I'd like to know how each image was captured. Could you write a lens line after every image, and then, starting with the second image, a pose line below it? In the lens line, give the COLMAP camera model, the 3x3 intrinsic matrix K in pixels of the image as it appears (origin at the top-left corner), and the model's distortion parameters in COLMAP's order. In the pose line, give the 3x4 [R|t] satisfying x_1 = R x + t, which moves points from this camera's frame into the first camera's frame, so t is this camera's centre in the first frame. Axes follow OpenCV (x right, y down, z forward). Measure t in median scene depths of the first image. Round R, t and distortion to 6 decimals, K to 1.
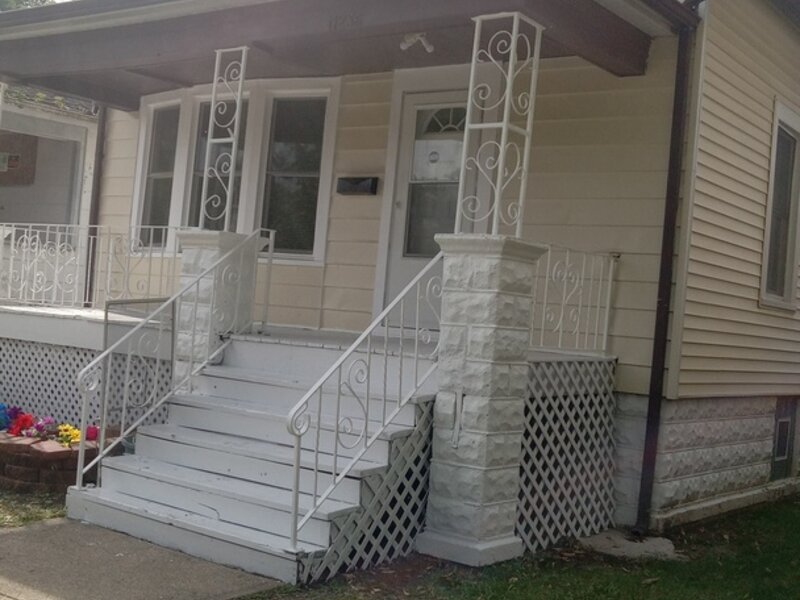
lens RADIAL K [[1078.2, 0, 396.7], [0, 1078.2, 314.5], [0, 0, 1]] dist [0.022689, -0.004167]
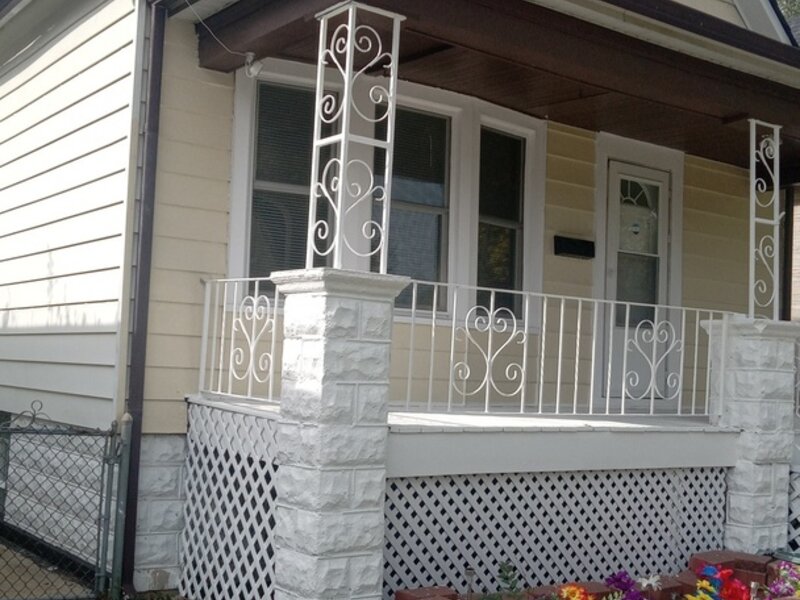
lens RADIAL K [[1078.2, 0, 396.7], [0, 1078.2, 314.5], [0, 0, 1]] dist [0.022689, -0.004167]
pose [[0.279474, -0.026639, 0.959784, -0.971753], [-0.022417, 0.999162, 0.034260, -0.090074], [-0.959892, -0.031090, 0.278642, 0.885881]]
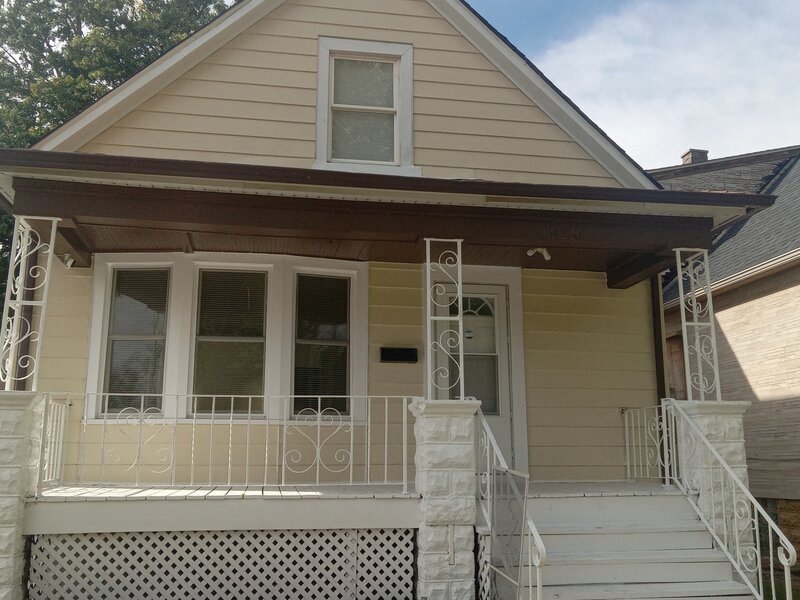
lens RADIAL K [[803.6, 0, 400.0], [0, 803.6, 300.0], [0, 0, 1]] dist [-0.005451, 0.002555]
pose [[0.680244, 0.061745, 0.730381, -0.681570], [0.057517, 0.988877, -0.137167, -0.058397], [-0.730726, 0.135317, 0.669126, 0.403121]]
